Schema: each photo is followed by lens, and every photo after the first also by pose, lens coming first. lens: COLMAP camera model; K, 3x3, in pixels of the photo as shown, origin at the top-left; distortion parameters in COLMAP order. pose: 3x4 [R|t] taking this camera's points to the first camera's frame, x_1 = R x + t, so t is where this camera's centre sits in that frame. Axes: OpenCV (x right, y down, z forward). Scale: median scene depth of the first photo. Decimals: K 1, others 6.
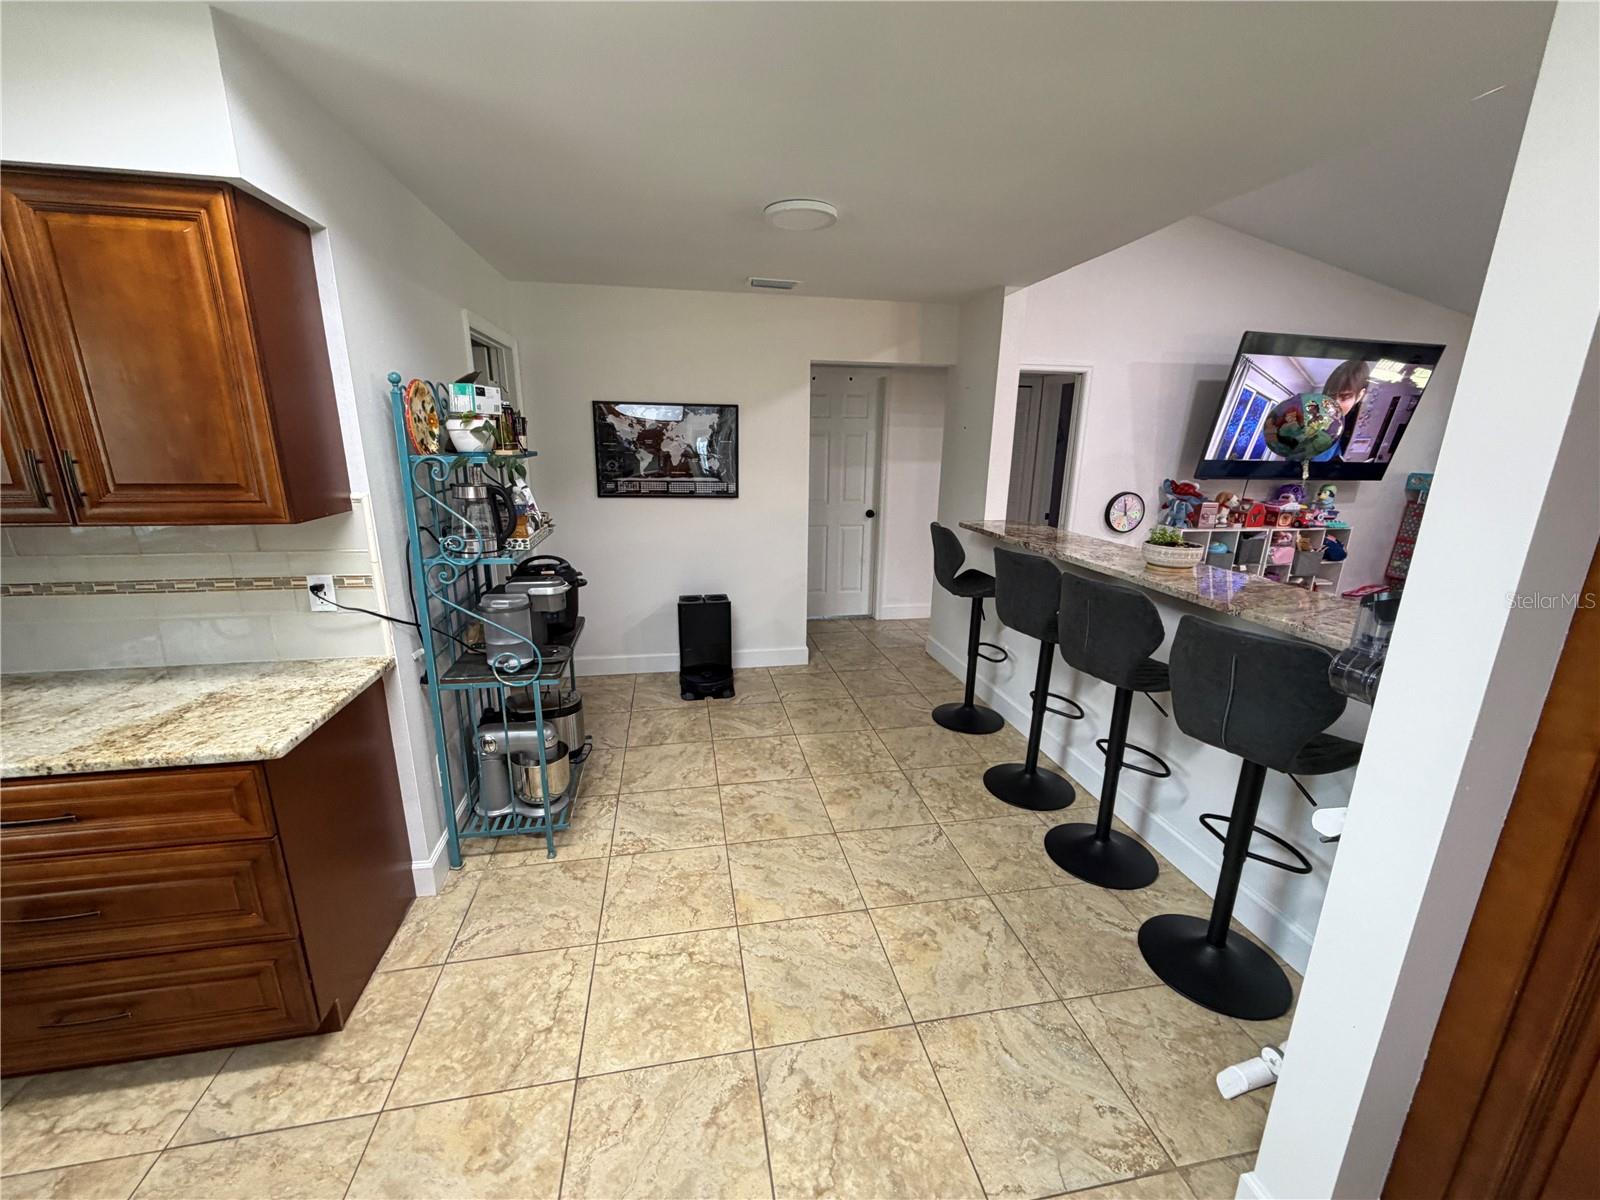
lens RADIAL K [[637.9, 0, 794.7], [0, 637.9, 602.8], [0, 0, 1]] dist [-0.001523, -0.000101]
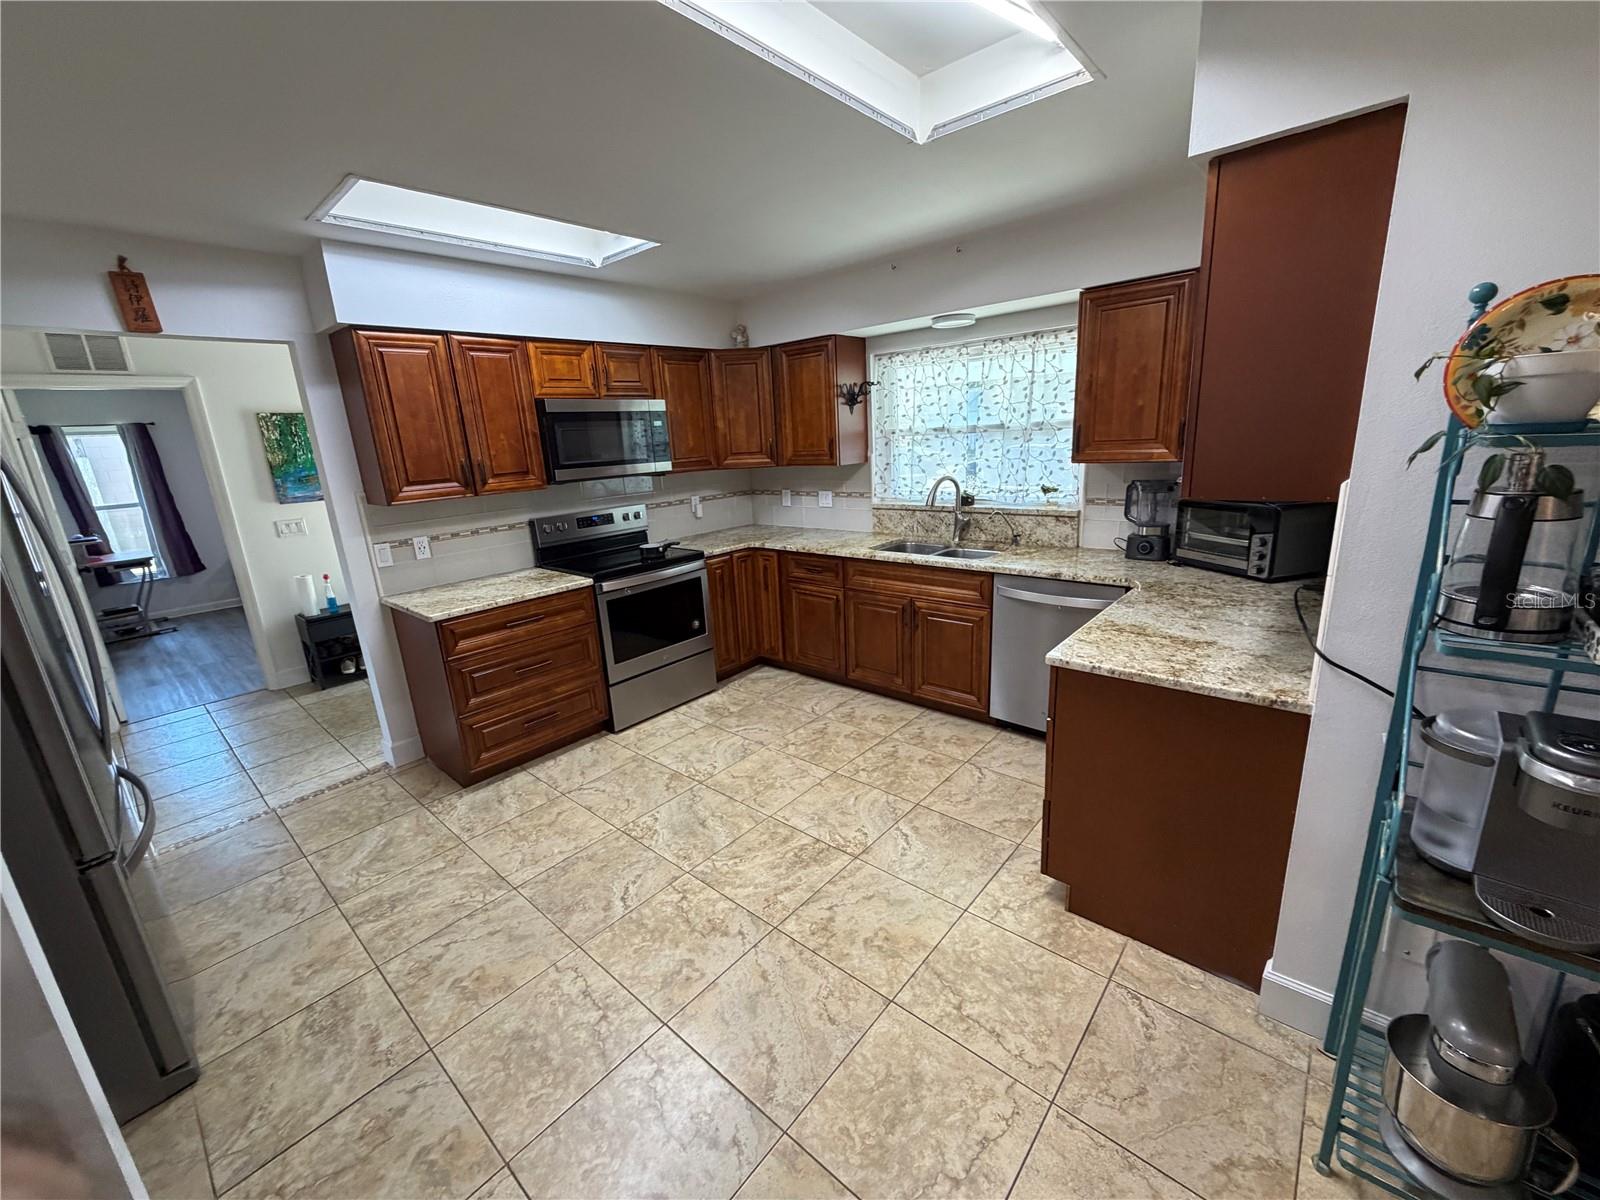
lens RADIAL K [[637.9, 0, 794.7], [0, 637.9, 602.8], [0, 0, 1]] dist [-0.001523, -0.000101]
pose [[-0.786089, 0.192690, -0.587312, 0.167827], [-0.108479, 0.892414, 0.437984, -0.186303], [0.608520, 0.408005, -0.680614, 0.731529]]
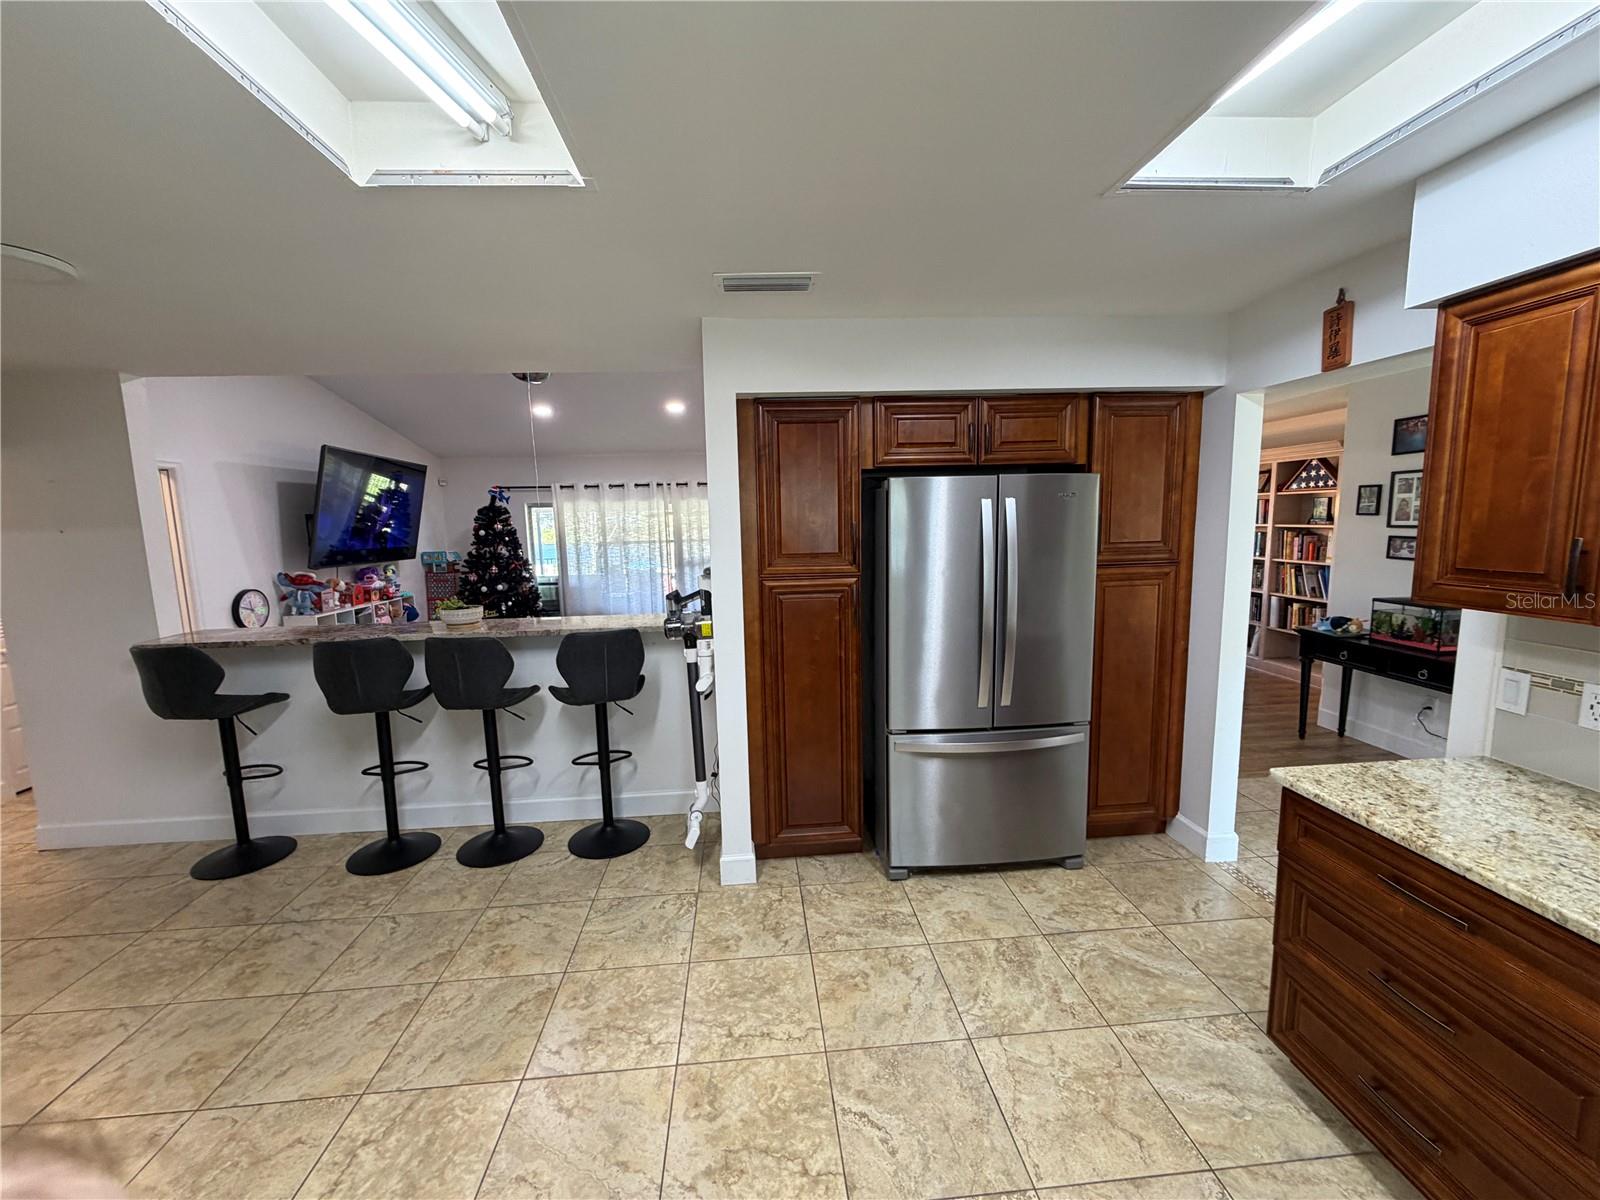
lens RADIAL K [[637.9, 0, 794.7], [0, 637.9, 602.8], [0, 0, 1]] dist [-0.001523, -0.000101]
pose [[0.106006, -0.145294, 0.983693, -0.550021], [0.277698, 0.954232, 0.111017, -0.045605], [-0.954802, 0.261402, 0.141502, 0.097802]]
